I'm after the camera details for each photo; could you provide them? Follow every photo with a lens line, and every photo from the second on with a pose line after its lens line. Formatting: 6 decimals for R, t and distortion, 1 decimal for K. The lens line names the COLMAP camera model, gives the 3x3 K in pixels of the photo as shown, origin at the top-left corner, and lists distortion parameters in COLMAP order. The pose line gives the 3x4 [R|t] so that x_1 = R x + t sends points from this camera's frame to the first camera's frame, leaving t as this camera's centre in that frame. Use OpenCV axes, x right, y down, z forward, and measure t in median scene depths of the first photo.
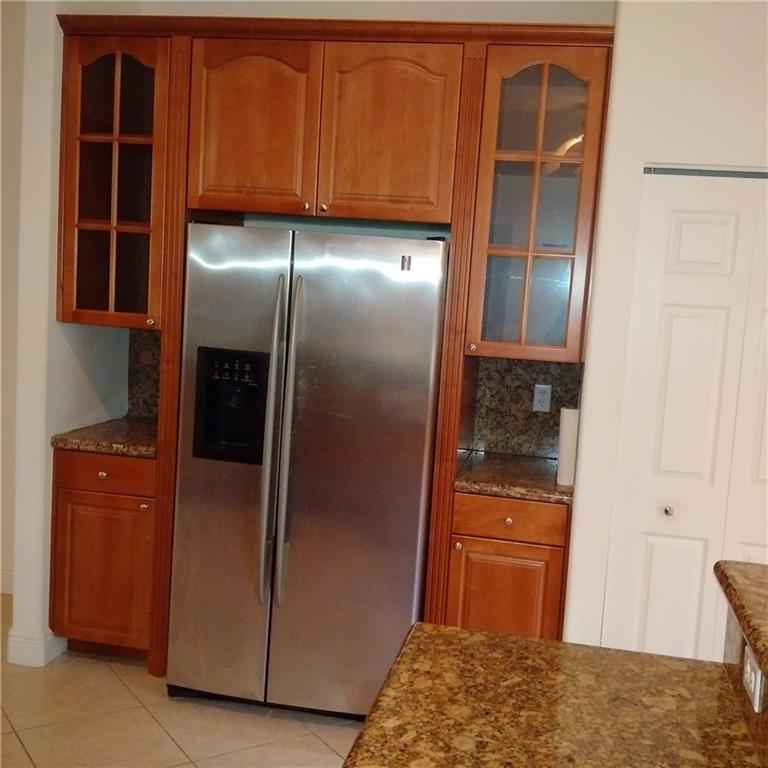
lens RADIAL K [[955.0, 0, 384.8], [0, 955.0, 366.3], [0, 0, 1]] dist [0.133200, -0.306608]
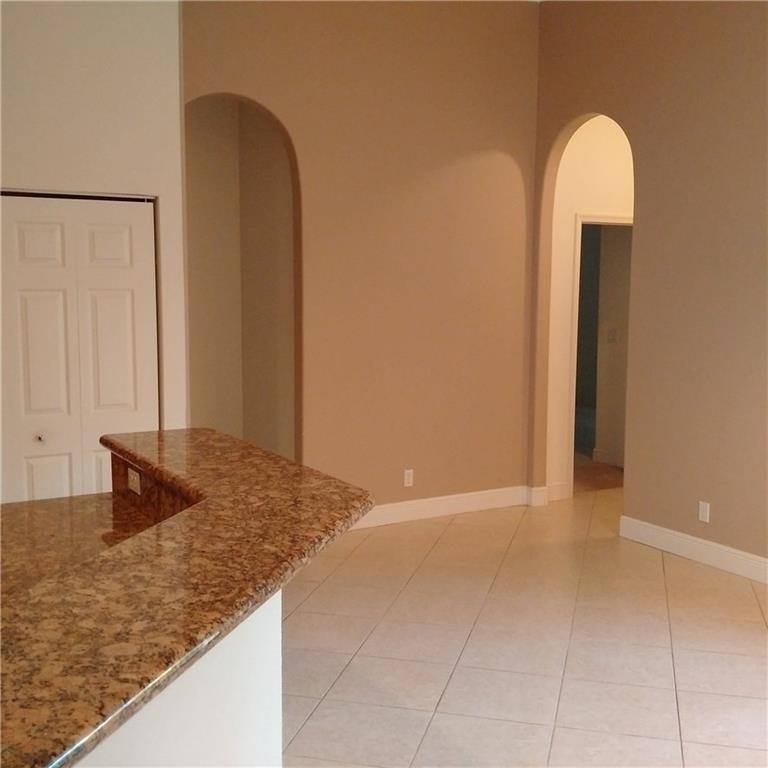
lens RADIAL K [[955.0, 0, 384.8], [0, 955.0, 366.3], [0, 0, 1]] dist [0.133200, -0.306608]
pose [[0.757315, -0.128790, 0.640224, -0.341646], [0.109707, 0.991518, 0.069685, 0.015188], [-0.643769, 0.017464, 0.765021, -0.608614]]
